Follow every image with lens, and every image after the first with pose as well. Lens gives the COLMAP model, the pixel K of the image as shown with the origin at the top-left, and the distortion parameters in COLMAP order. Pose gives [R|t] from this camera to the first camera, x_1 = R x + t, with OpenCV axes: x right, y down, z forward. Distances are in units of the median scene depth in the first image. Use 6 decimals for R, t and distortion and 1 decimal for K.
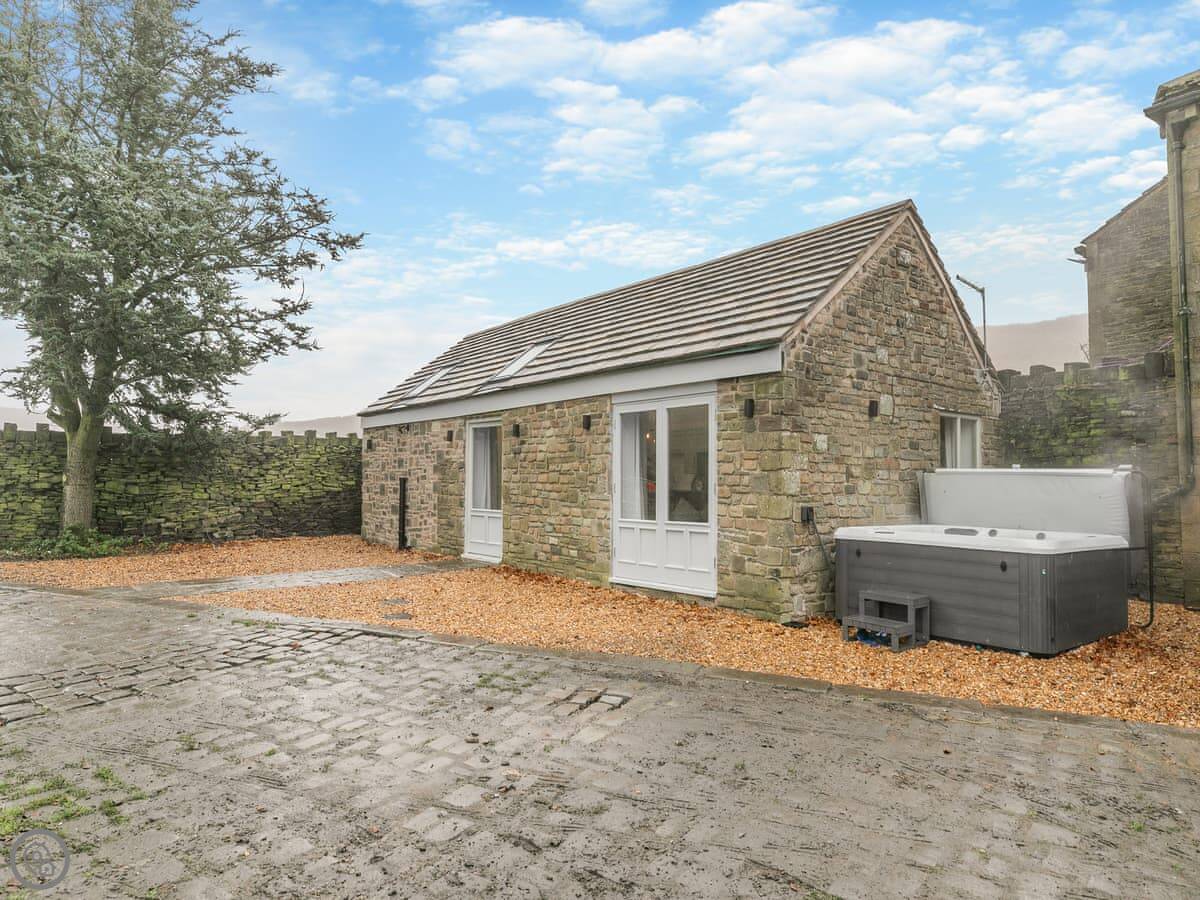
lens RADIAL K [[778.1, 0, 601.2], [0, 778.1, 444.0], [0, 0, 1]] dist [0.007480, -0.003819]
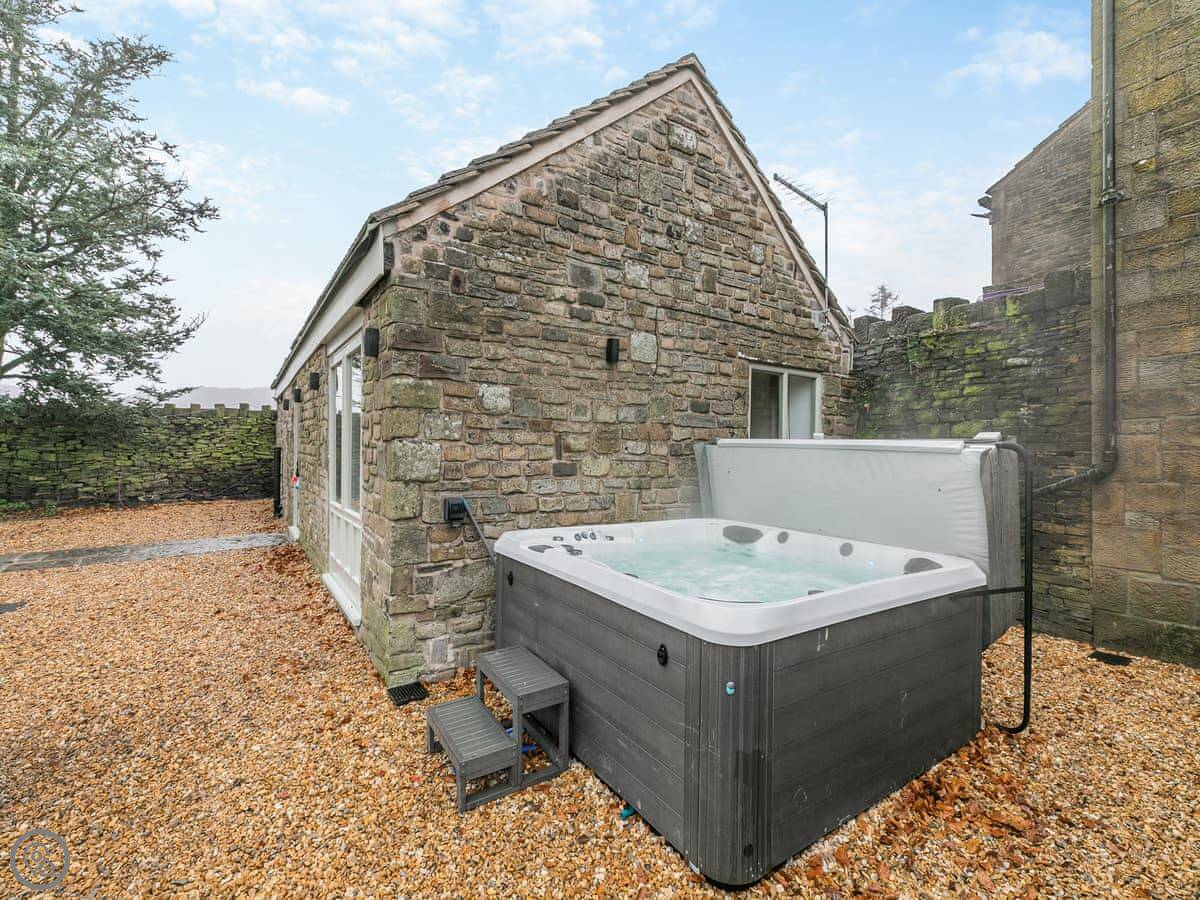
lens RADIAL K [[551.3, 0, 598.3], [0, 551.3, 446.2], [0, 0, 1]] dist [0.001897, -0.000111]
pose [[0.995736, 0.004129, -0.092155, 0.341319], [-0.000161, 0.999074, 0.043031, 0.015483], [0.092247, -0.042832, 0.994815, 0.461013]]
